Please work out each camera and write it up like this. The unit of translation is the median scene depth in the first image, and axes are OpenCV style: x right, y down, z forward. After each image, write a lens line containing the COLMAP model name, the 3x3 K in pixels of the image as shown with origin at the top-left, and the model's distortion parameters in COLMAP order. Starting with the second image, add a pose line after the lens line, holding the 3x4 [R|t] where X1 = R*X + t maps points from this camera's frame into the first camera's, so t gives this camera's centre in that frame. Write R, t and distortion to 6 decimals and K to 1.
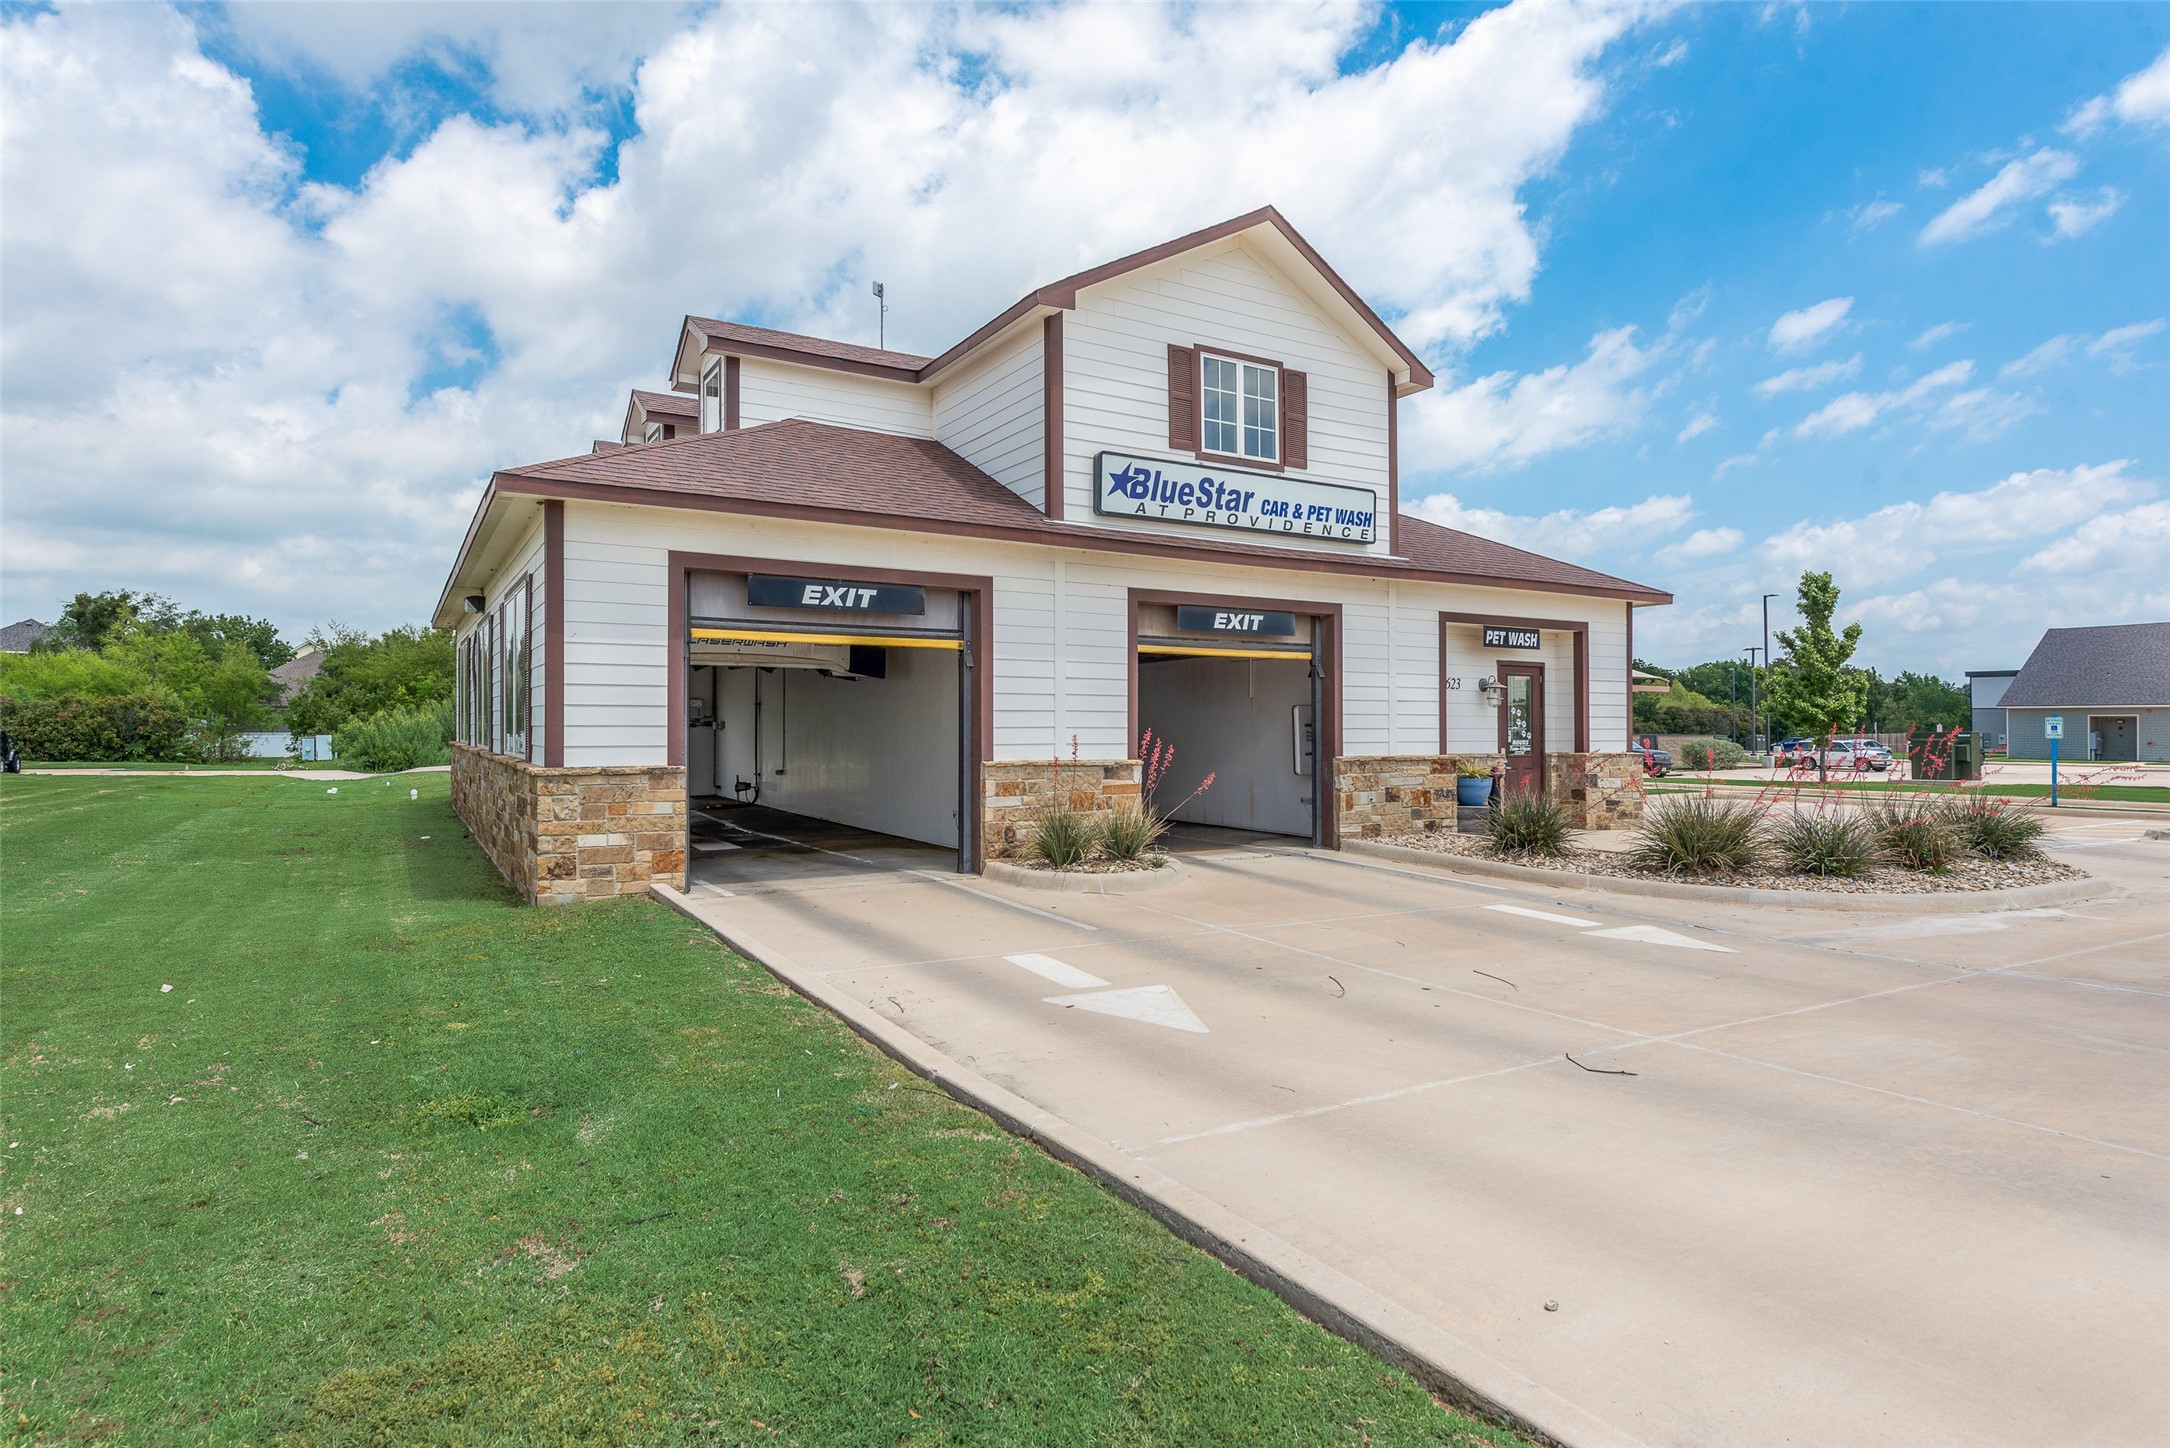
lens RADIAL K [[1117.0, 0, 1073.8], [0, 1117.0, 723.9], [0, 0, 1]] dist [0.003998, 0.000405]
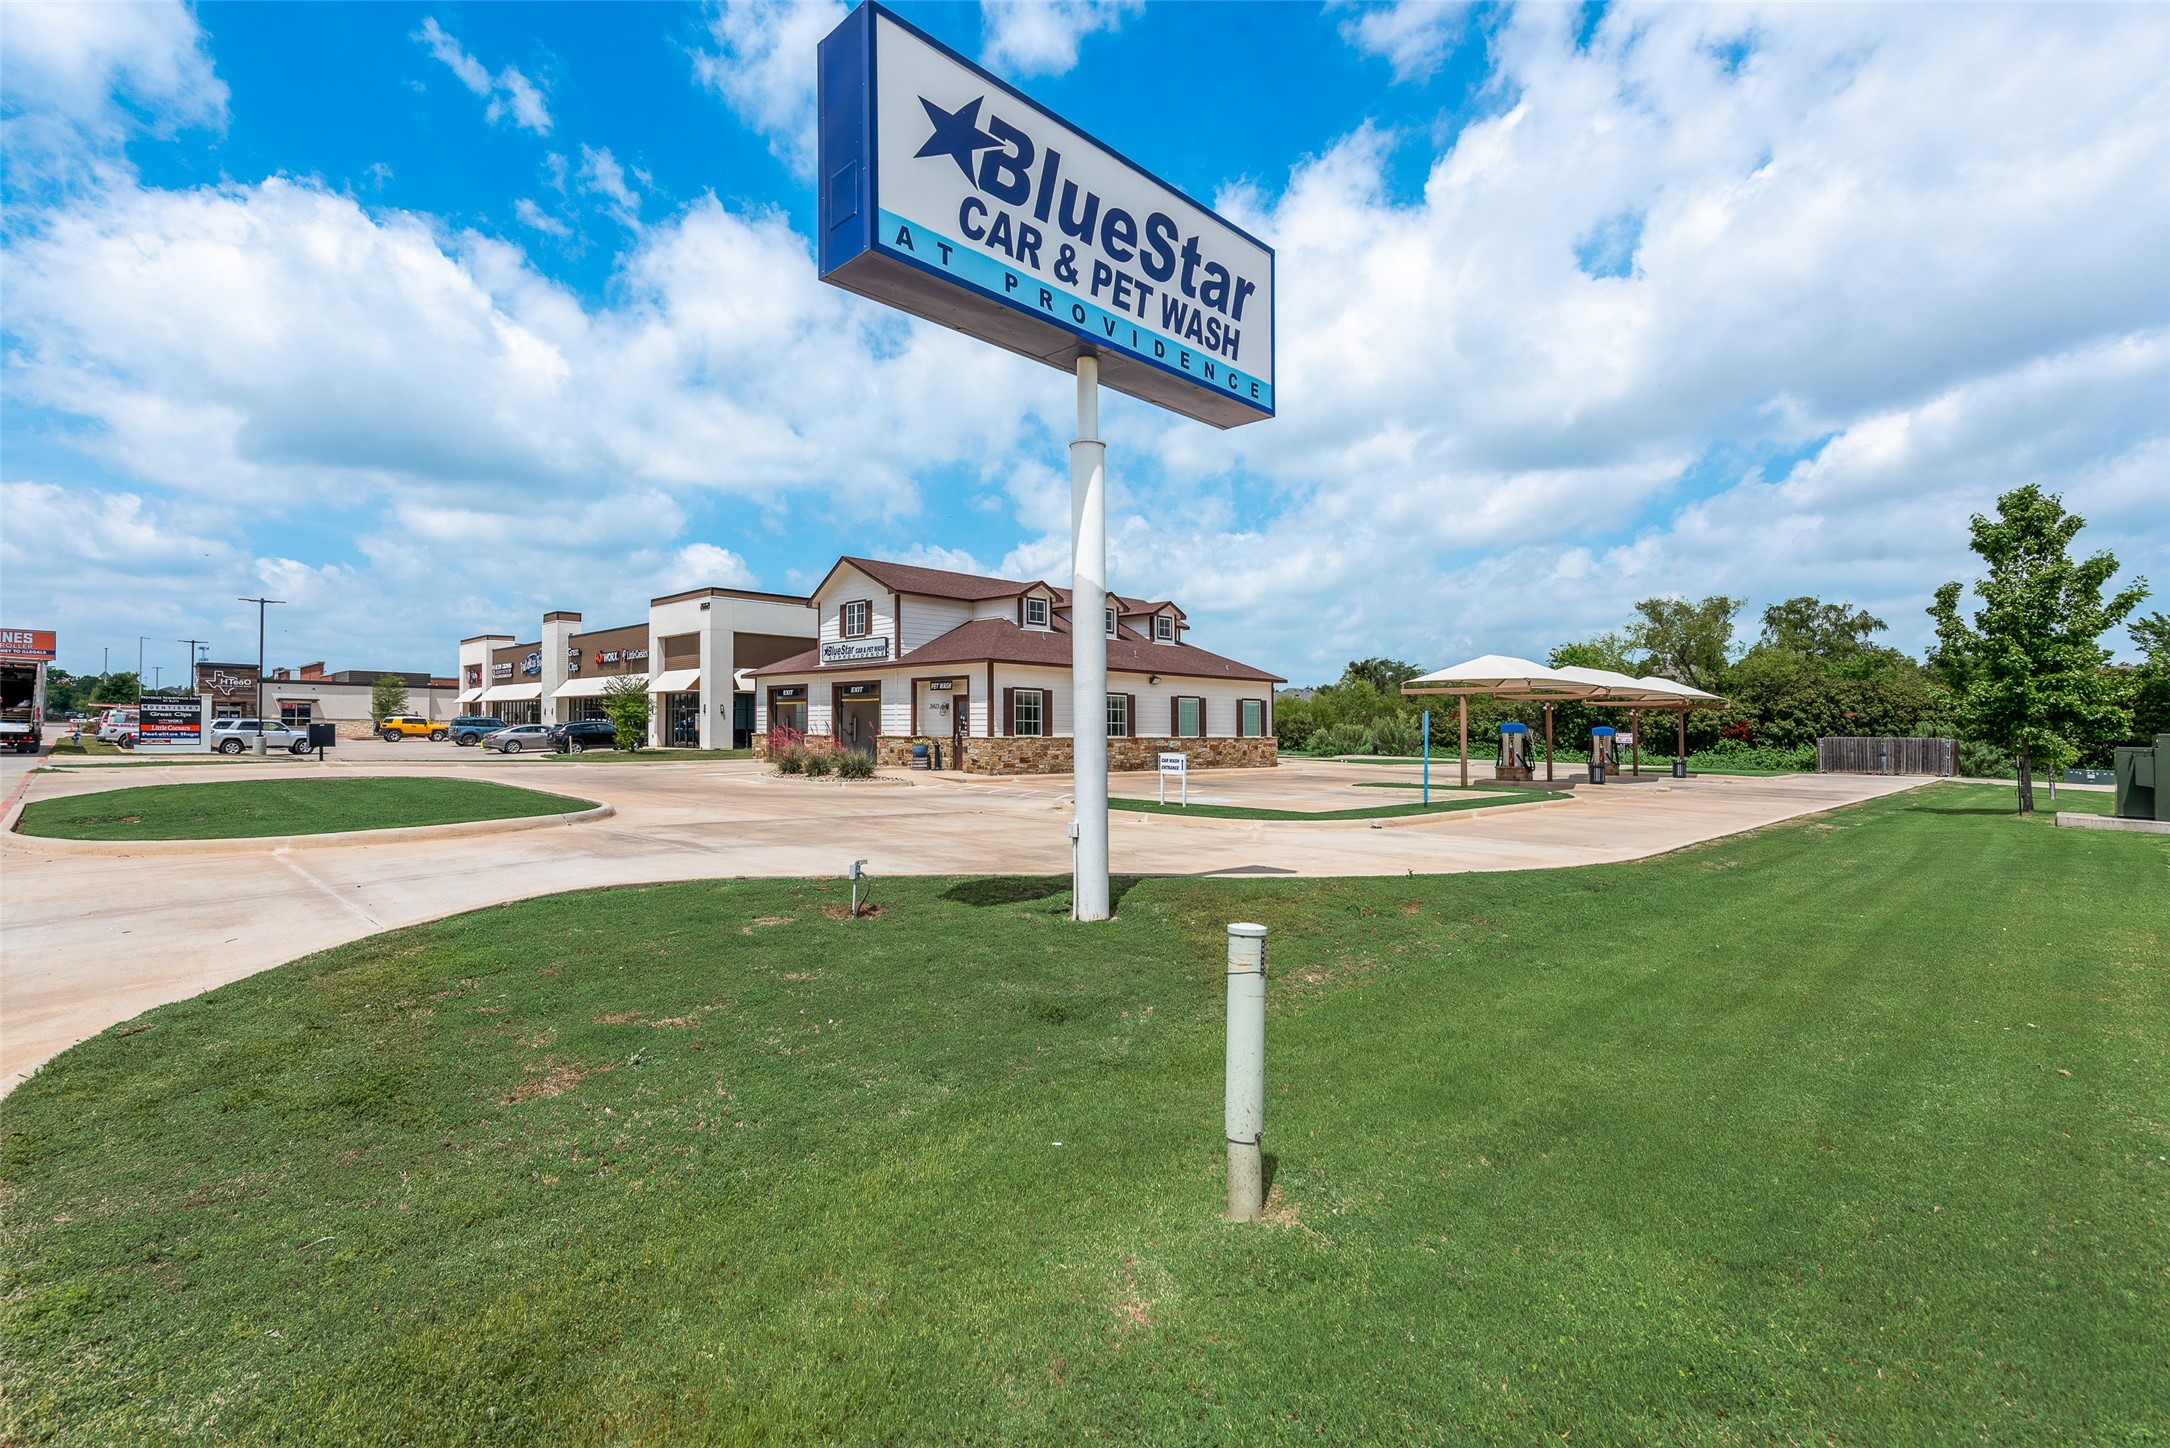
lens RADIAL K [[1050.5, 0, 1091.4], [0, 1050.5, 717.0], [0, 0, 1]] dist [0.001373, -0.000048]
pose [[0.246633, -0.006175, -0.969089, 3.079258], [0.006155, 0.999970, -0.004805, -0.000478], [0.969089, -0.004780, 0.246663, 0.926735]]
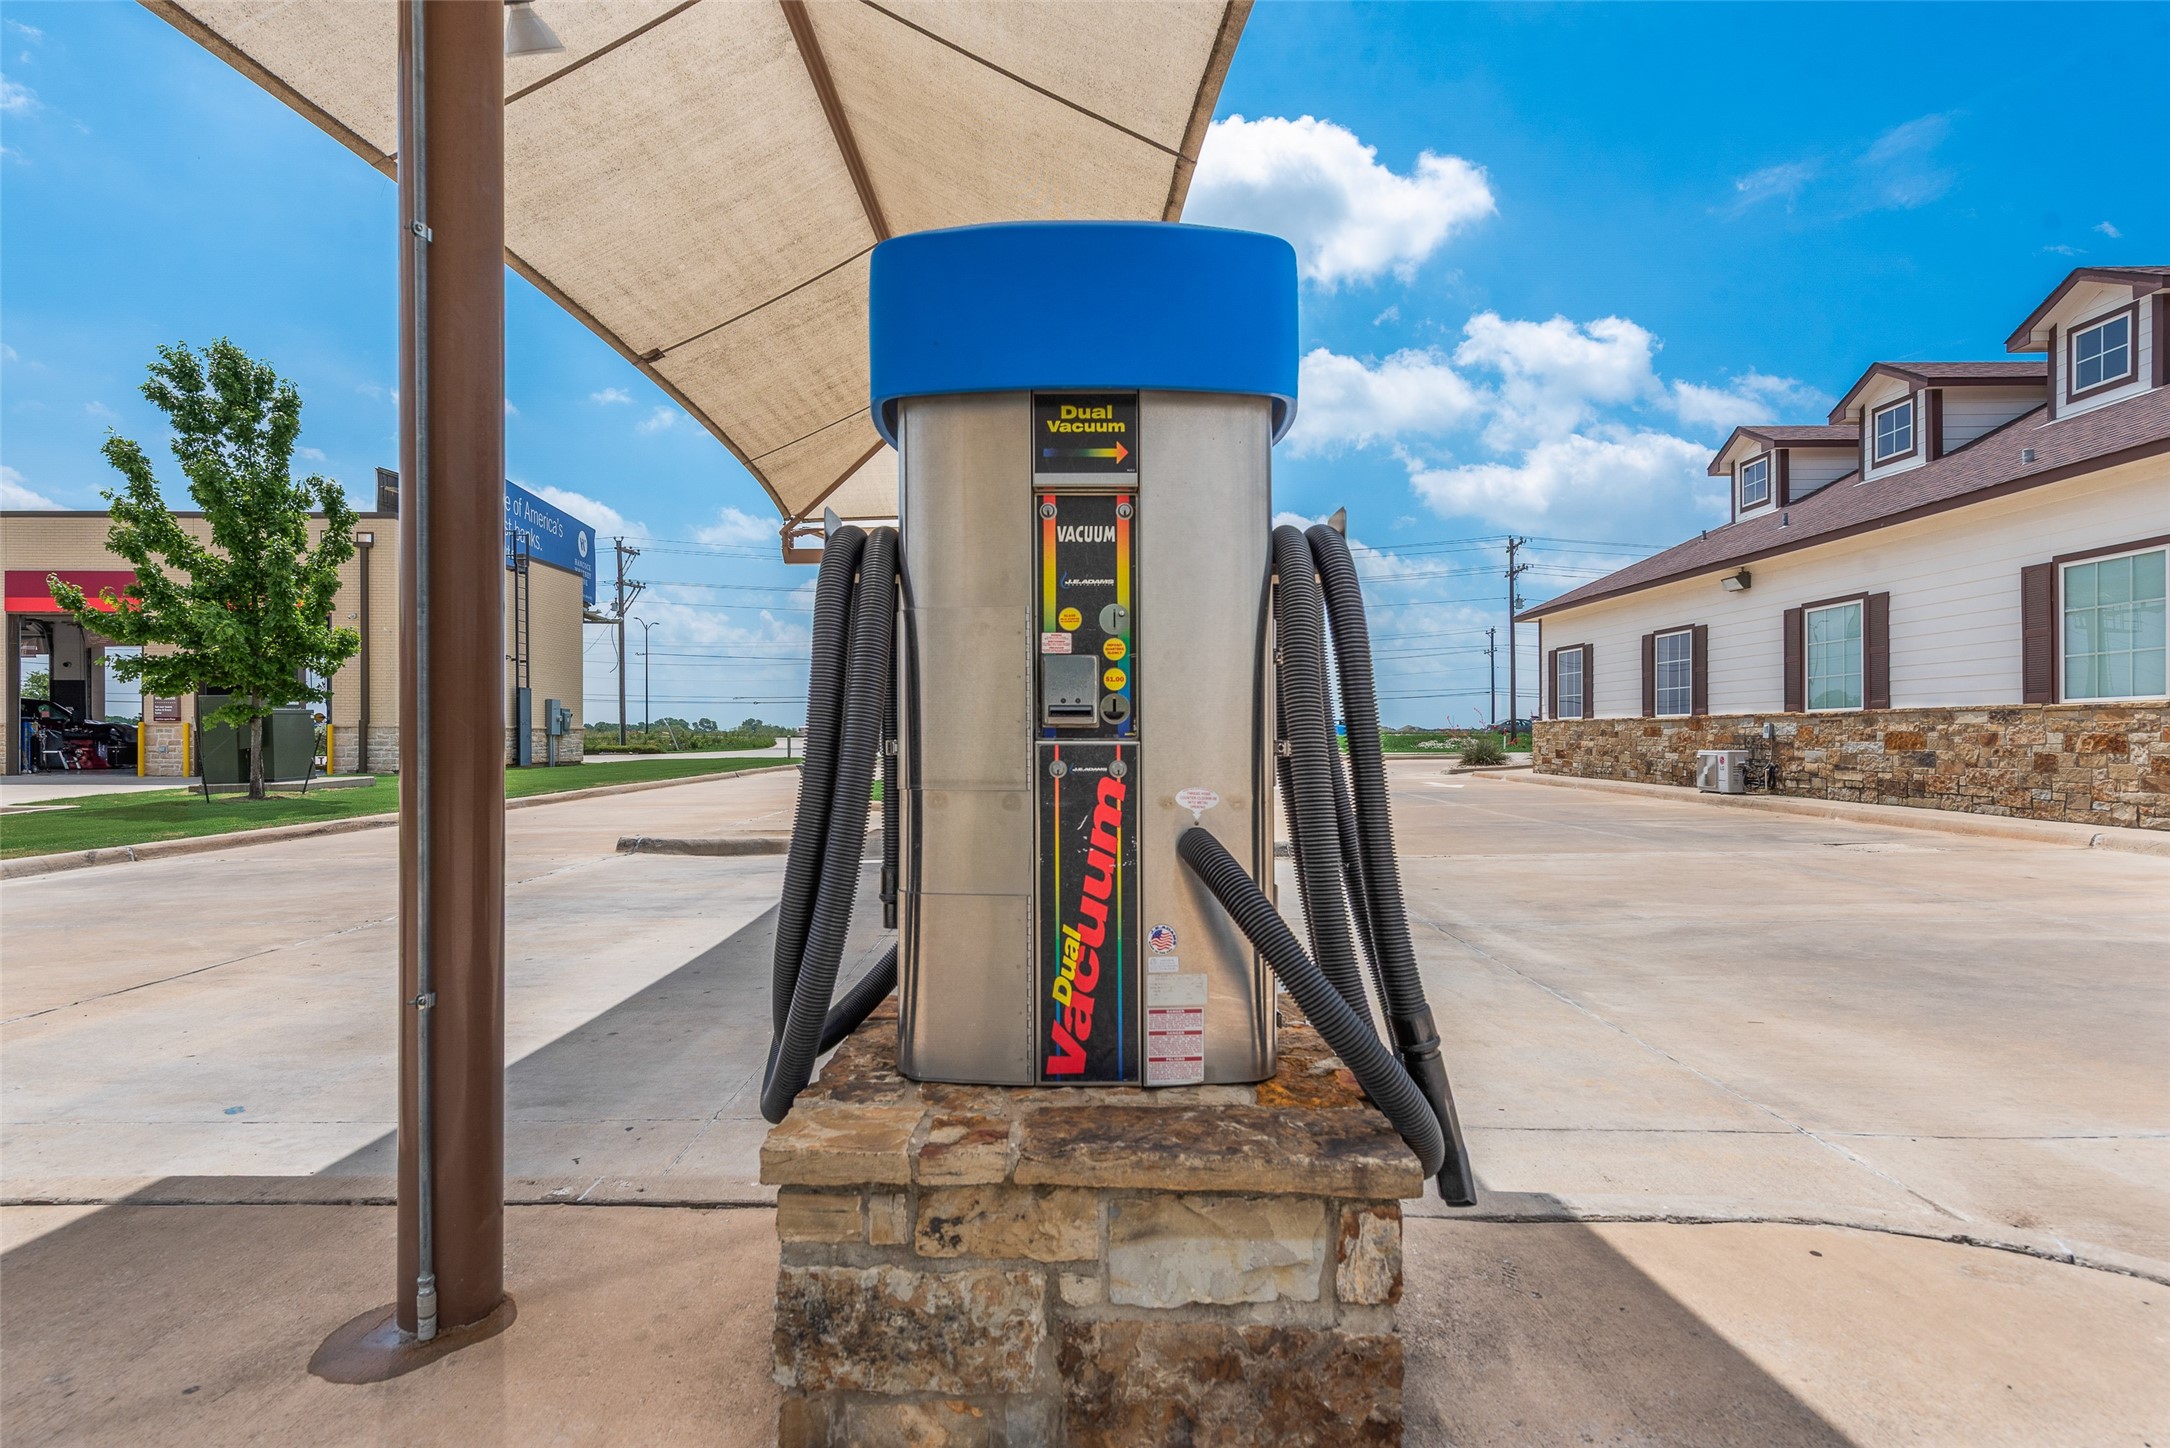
lens RADIAL K [[1050.5, 0, 1091.4], [0, 1050.5, 717.0], [0, 0, 1]] dist [0.001373, -0.000048]
pose [[-0.853762, 0.016486, 0.520403, 0.363612], [-0.000400, 0.999478, -0.032318, 0.084829], [-0.520664, -0.027800, -0.853309, 3.244454]]
